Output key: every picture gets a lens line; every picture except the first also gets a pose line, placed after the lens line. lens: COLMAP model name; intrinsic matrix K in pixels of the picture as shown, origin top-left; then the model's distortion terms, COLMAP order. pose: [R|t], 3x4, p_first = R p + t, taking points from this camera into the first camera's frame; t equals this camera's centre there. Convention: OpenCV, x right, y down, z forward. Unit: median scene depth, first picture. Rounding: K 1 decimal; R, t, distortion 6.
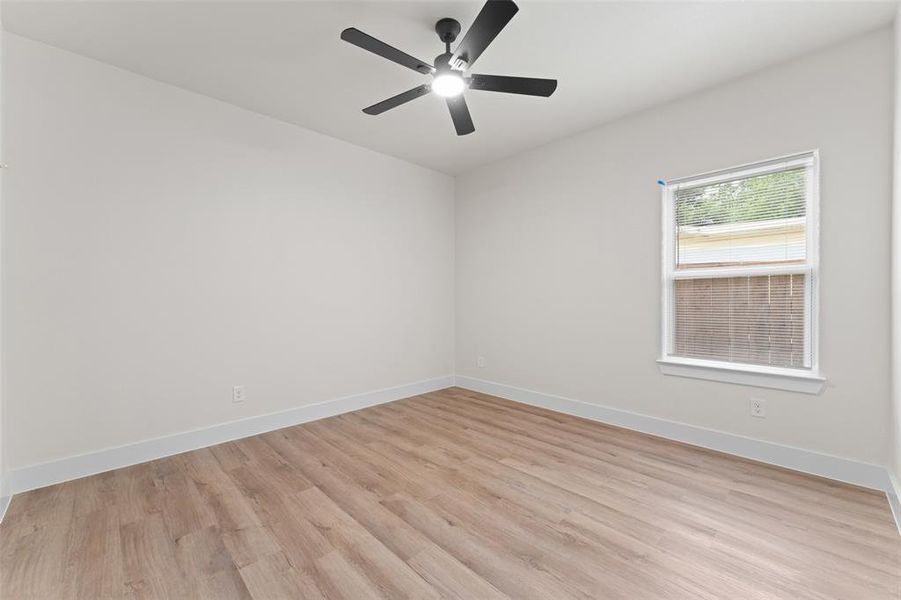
lens RADIAL K [[359.9, 0, 445.0], [0, 359.9, 300.5], [0, 0, 1]] dist [0.000786, -0.000053]
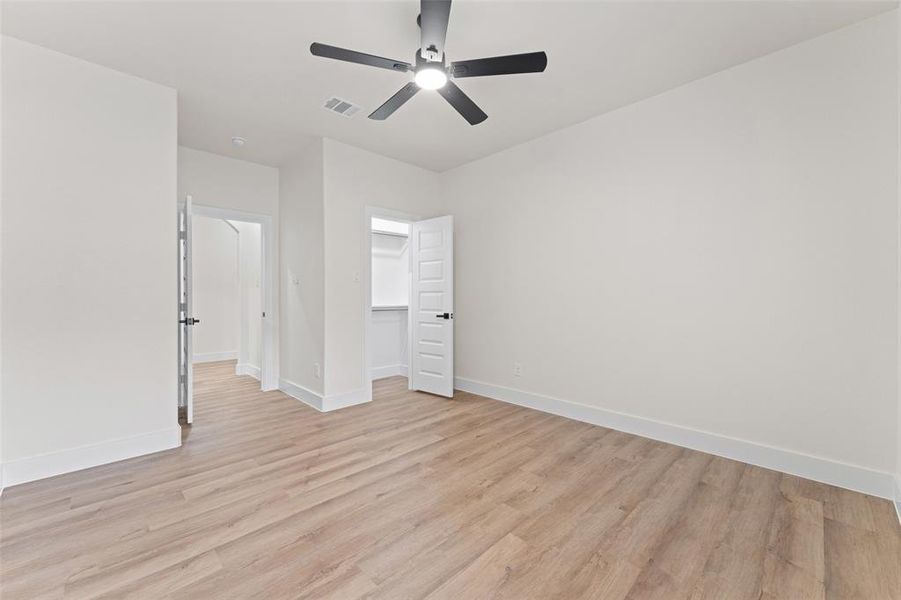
lens RADIAL K [[359.9, 0, 445.0], [0, 359.9, 300.5], [0, 0, 1]] dist [0.000786, -0.000053]
pose [[0.010365, 0.018875, -0.999768, 0.761187], [-0.003823, 0.999815, 0.018836, -0.009103], [0.999939, 0.003627, 0.010435, 0.797017]]
